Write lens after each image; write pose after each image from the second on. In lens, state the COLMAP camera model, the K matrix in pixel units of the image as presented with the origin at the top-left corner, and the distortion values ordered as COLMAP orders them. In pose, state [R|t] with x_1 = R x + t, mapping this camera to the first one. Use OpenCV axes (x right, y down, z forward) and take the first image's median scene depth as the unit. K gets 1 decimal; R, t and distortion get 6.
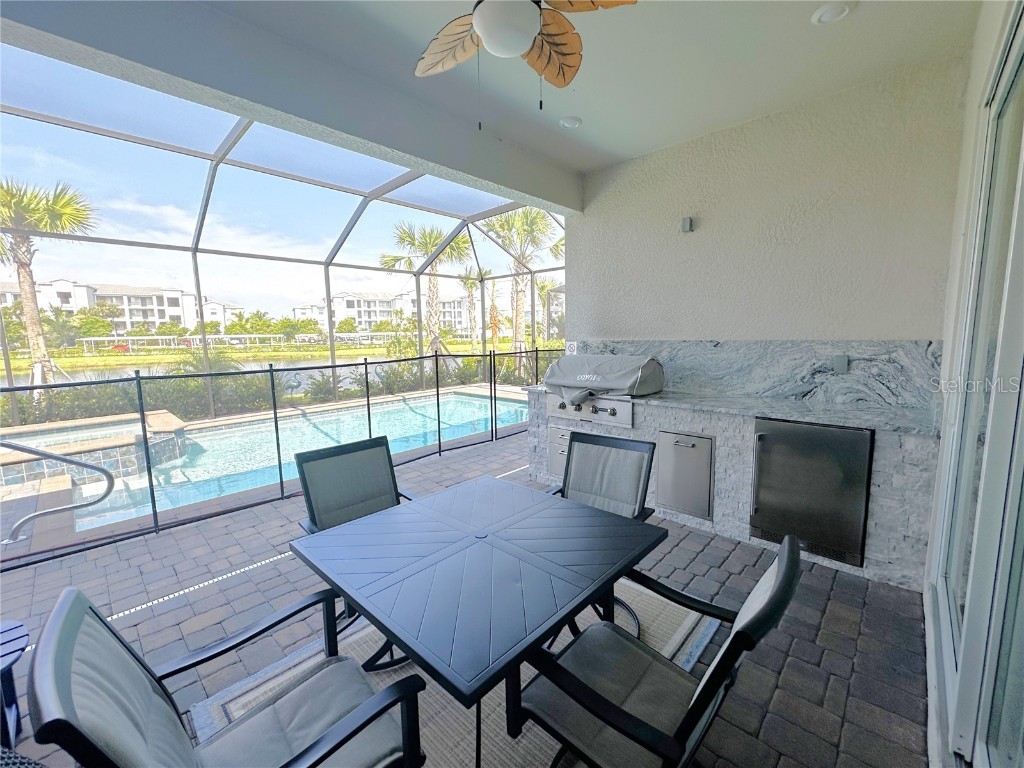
lens RADIAL K [[424.3, 0, 512.0], [0, 424.3, 384.0], [0, 0, 1]] dist [-0.000120, 0.000360]
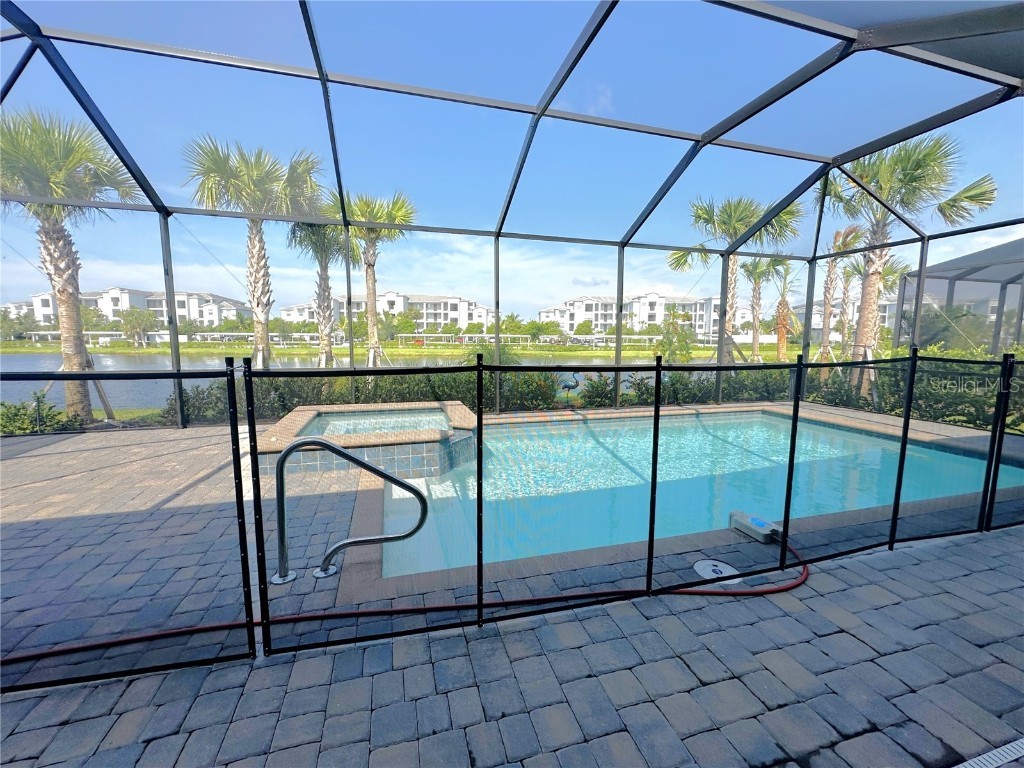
lens RADIAL K [[424.3, 0, 512.0], [0, 424.3, 384.0], [0, 0, 1]] dist [-0.000120, 0.000360]
pose [[0.863494, 0.079695, -0.498022, -0.117788], [-0.084003, 0.996370, 0.013794, -0.000654], [0.497314, 0.029924, 0.867054, 0.110128]]
